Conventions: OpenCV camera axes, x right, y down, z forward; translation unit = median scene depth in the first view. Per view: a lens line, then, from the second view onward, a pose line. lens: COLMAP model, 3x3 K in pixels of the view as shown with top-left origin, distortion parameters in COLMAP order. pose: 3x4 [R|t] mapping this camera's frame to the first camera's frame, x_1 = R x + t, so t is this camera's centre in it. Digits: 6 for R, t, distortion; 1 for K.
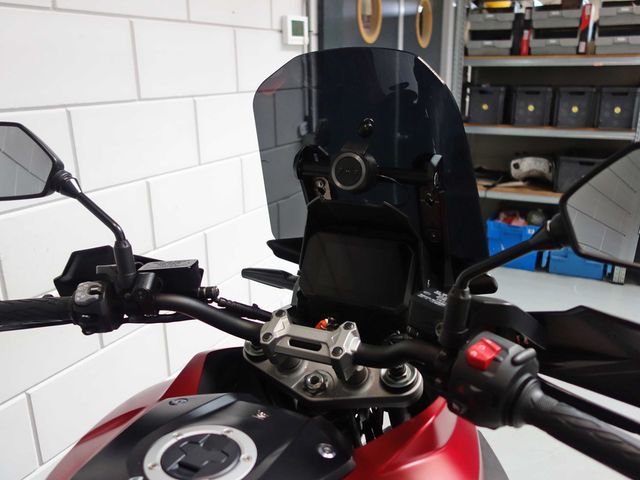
lens RADIAL K [[561.4, 0, 321.5], [0, 561.4, 242.3], [0, 0, 1]] dist [0.003360, 0.002590]
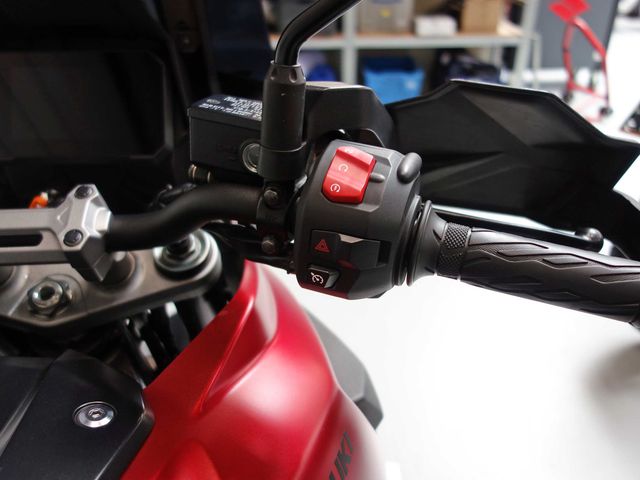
lens RADIAL K [[561.4, 0, 321.8], [0, 561.4, 245.2], [0, 0, 1]] dist [0.003360, 0.002590]
pose [[0.882167, -0.235136, 0.408035, 0.015917], [0.134602, 0.956180, 0.260004, 0.084266], [-0.451292, -0.174445, 0.875160, 0.371052]]
